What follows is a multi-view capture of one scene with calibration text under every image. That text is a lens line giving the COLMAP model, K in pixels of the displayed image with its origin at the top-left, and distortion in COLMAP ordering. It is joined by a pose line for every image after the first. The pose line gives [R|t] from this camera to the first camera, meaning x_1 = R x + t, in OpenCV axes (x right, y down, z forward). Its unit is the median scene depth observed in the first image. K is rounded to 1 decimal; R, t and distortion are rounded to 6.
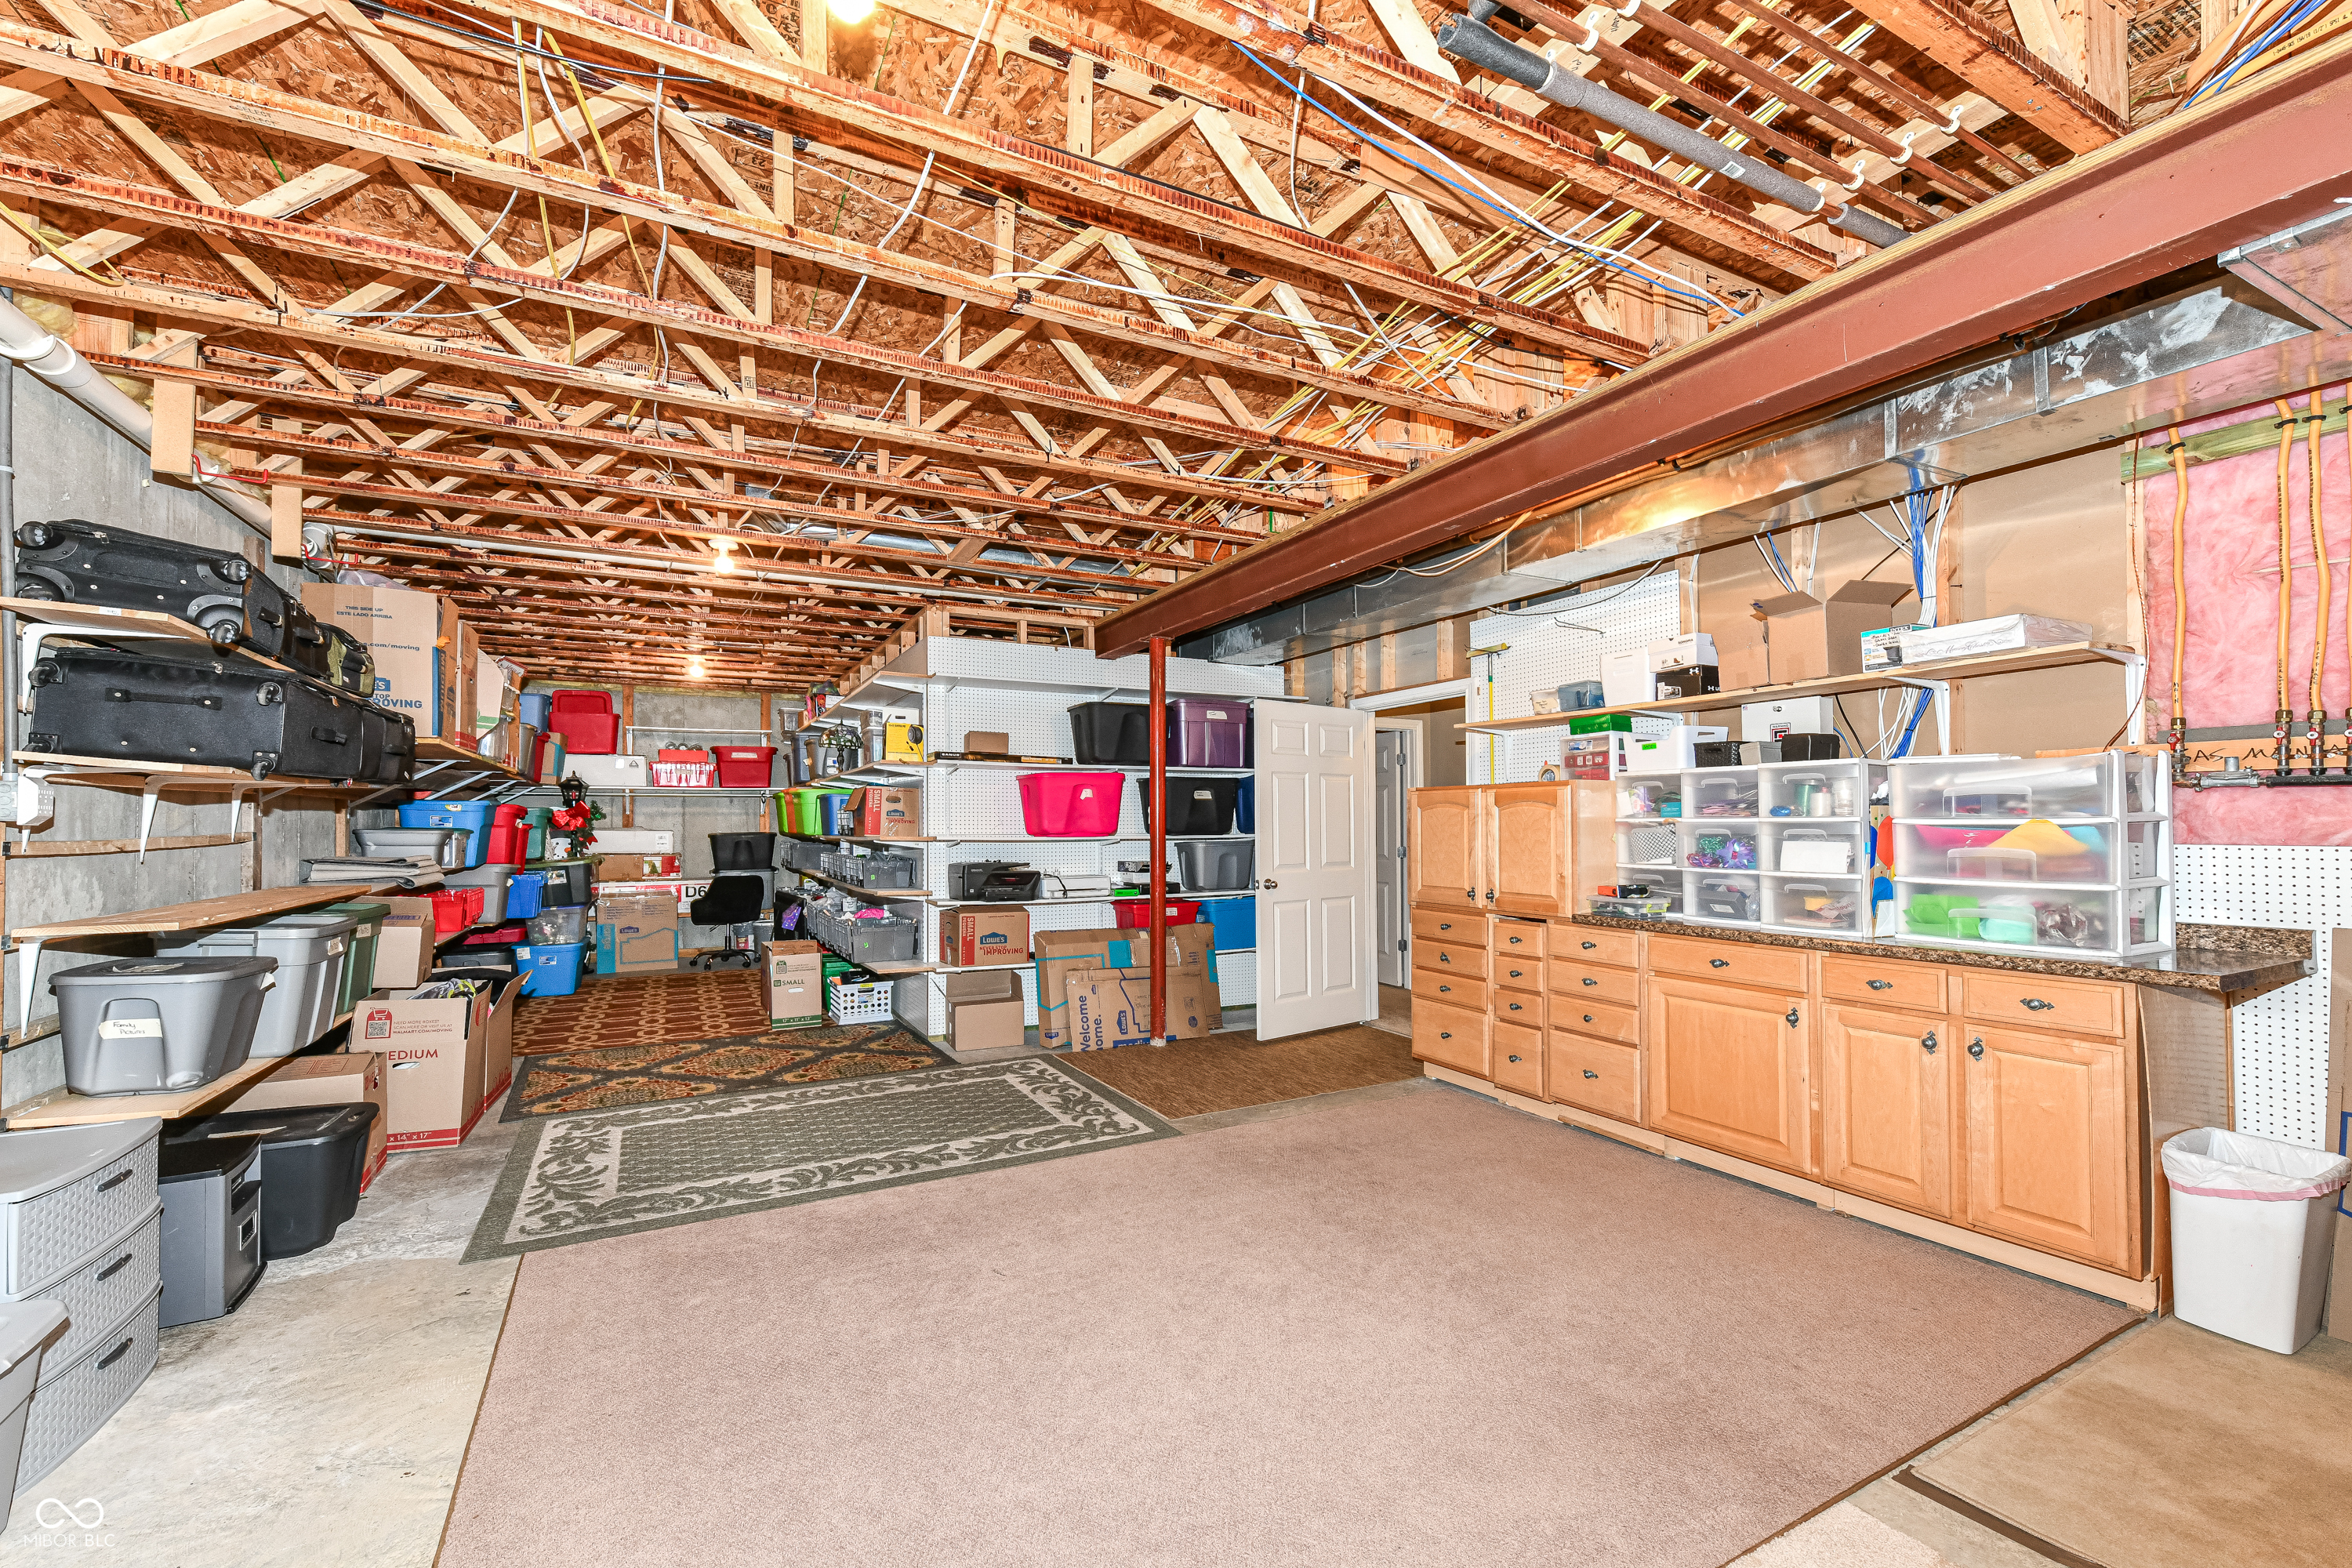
lens RADIAL K [[943.8, 0, 1168.2], [0, 943.8, 805.0], [0, 0, 1]] dist [0.010004, -0.000365]
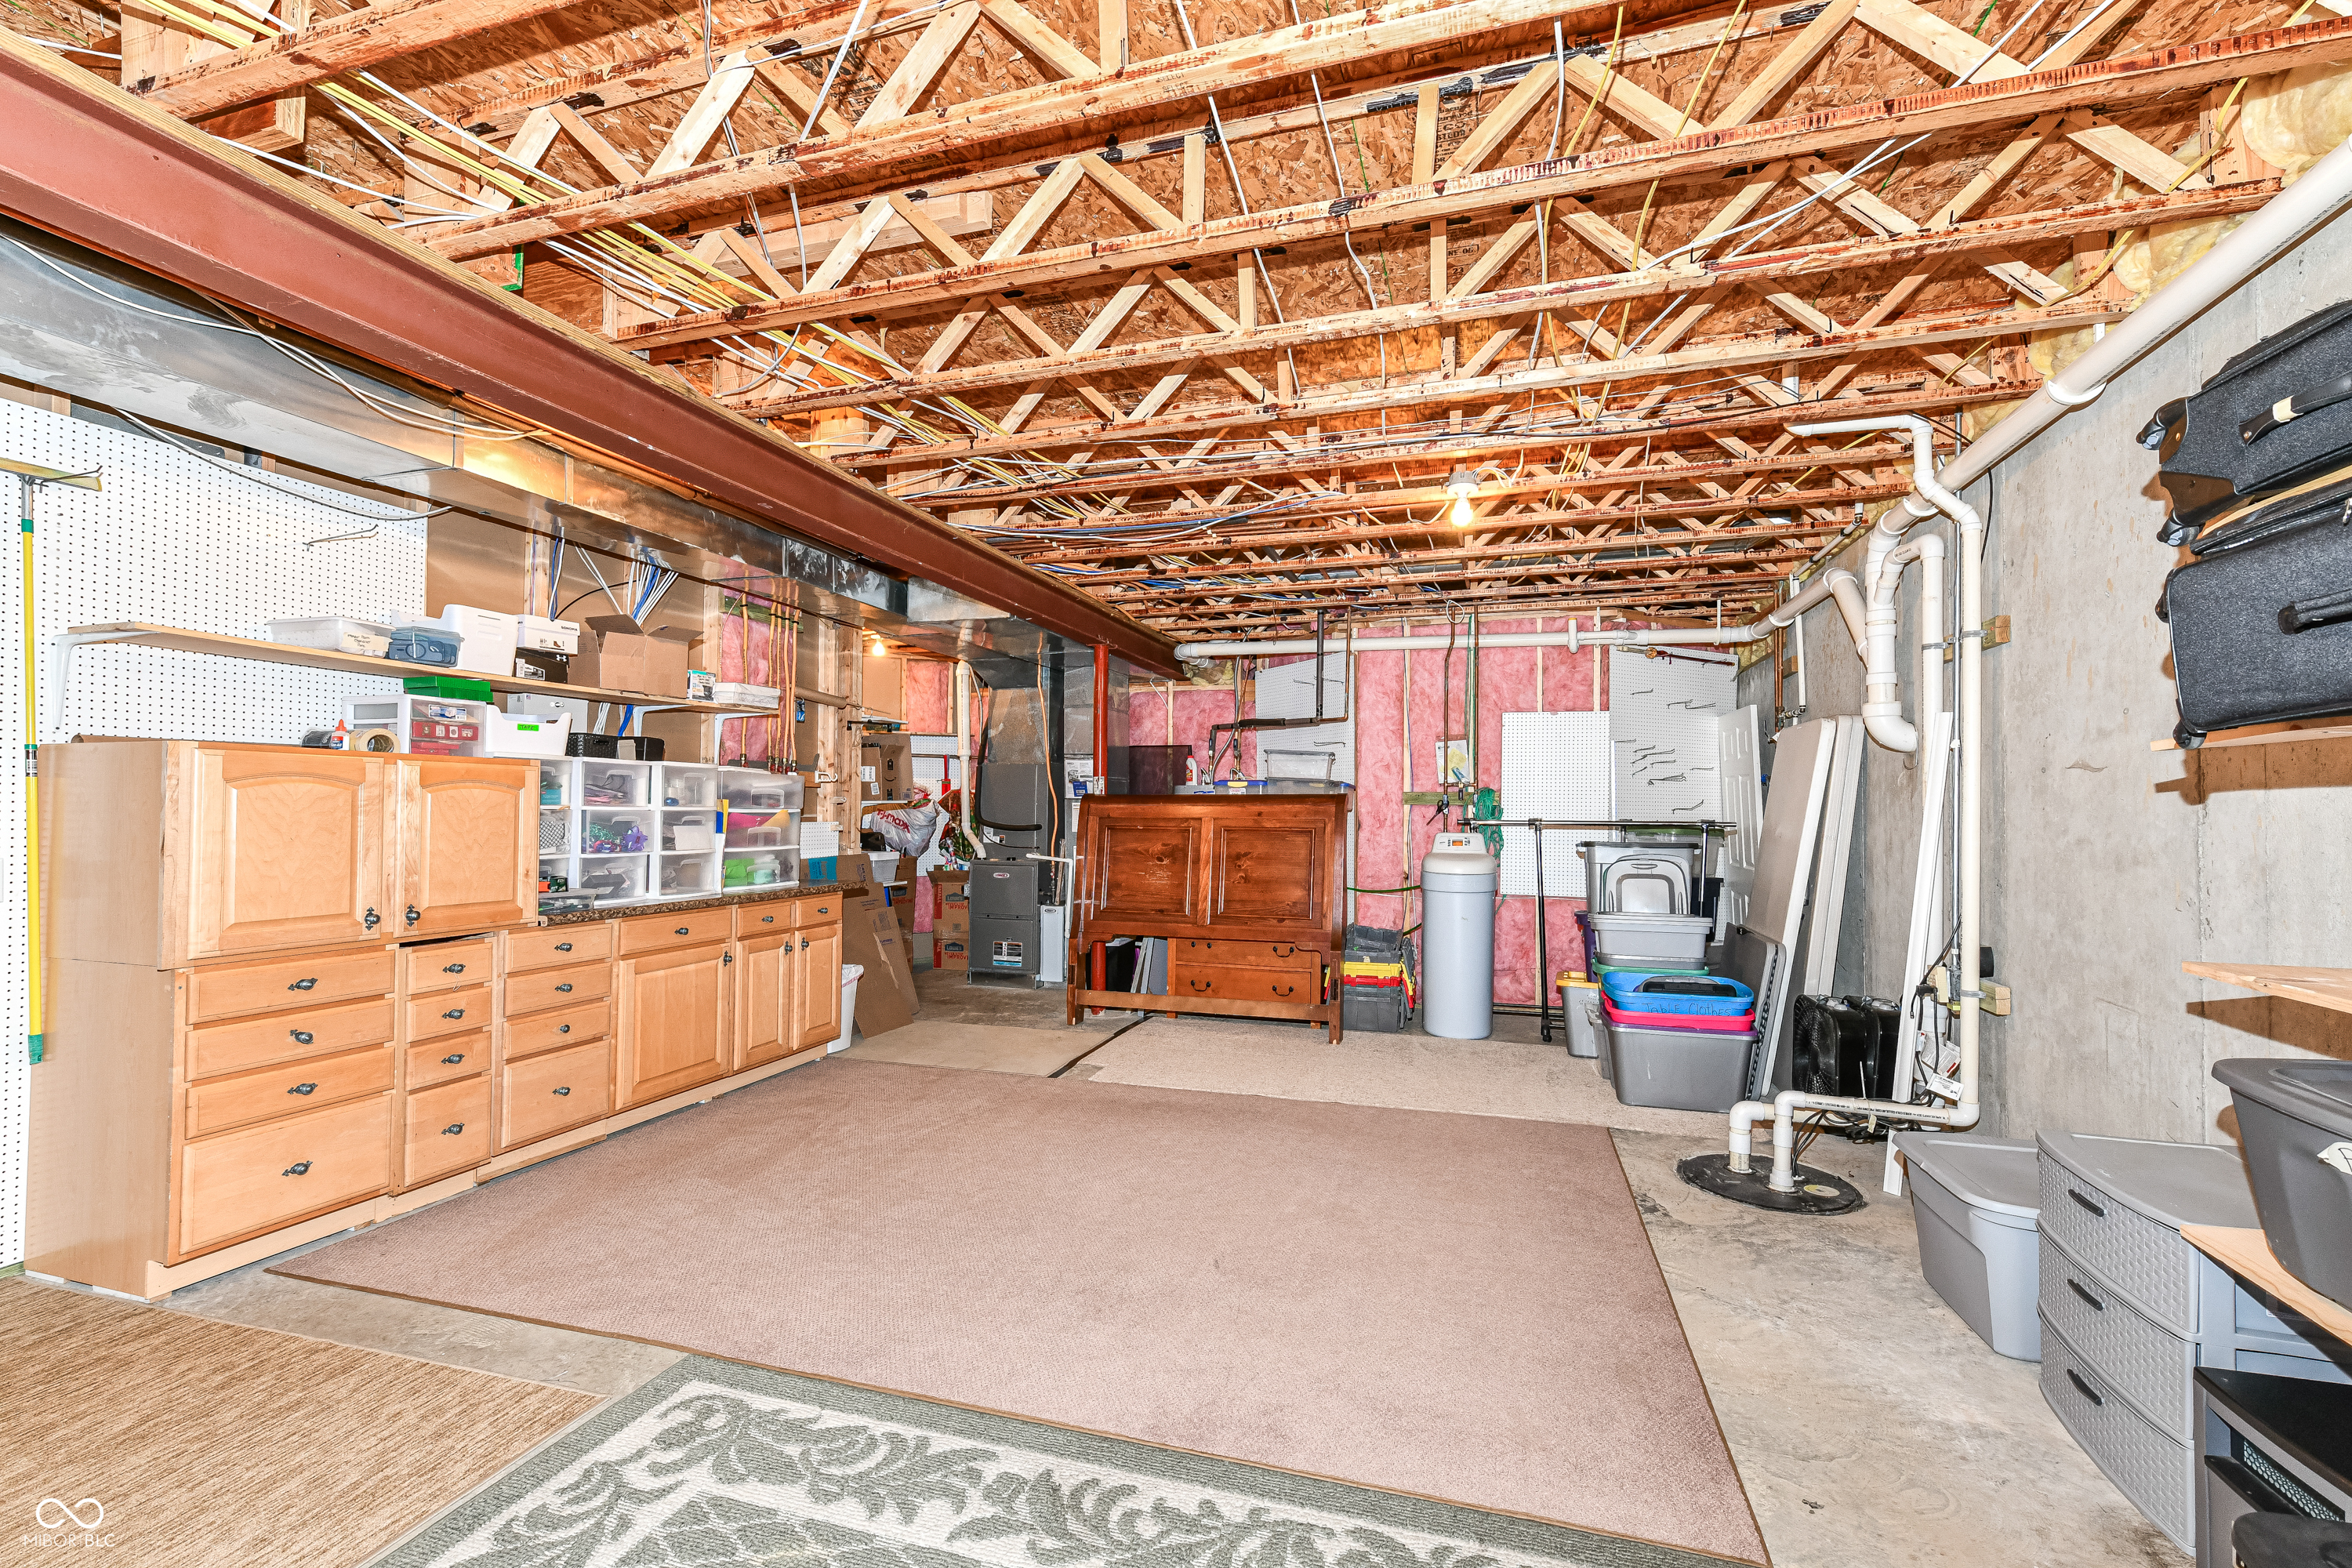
lens RADIAL K [[943.8, 0, 1179.3], [0, 943.8, 795.5], [0, 0, 1]] dist [0.010004, -0.000365]
pose [[-0.675688, 0.008970, 0.737133, -0.624274], [-0.020515, 0.999310, -0.030965, 0.020737], [-0.736902, -0.036045, -0.675038, 1.204494]]
